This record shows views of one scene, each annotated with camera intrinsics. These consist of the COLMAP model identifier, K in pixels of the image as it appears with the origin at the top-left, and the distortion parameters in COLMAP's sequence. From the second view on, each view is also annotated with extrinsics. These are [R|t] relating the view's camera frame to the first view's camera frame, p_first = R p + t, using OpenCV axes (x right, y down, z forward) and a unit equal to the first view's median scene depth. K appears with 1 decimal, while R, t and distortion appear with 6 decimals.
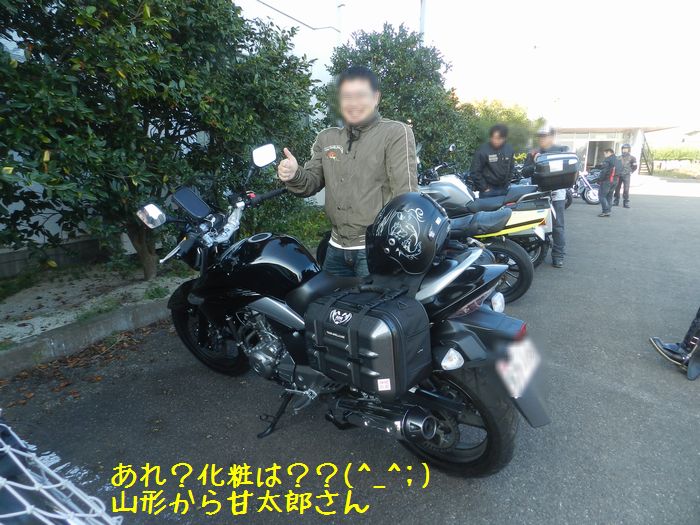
lens RADIAL K [[471.7, 0, 349.6], [0, 471.7, 262.2], [0, 0, 1]] dist [0.007179, 0.001329]
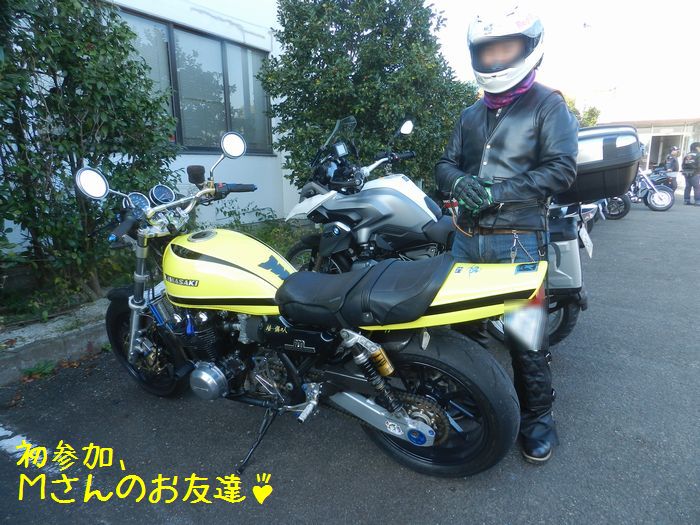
lens RADIAL K [[471.7, 0, 350.2], [0, 471.7, 262.2], [0, 0, 1]] dist [0.007179, 0.001329]
pose [[0.995164, 0.000485, -0.098229, 0.212255], [-0.001481, 0.999948, -0.010070, -0.075094], [0.098219, 0.010166, 0.995113, 0.435942]]
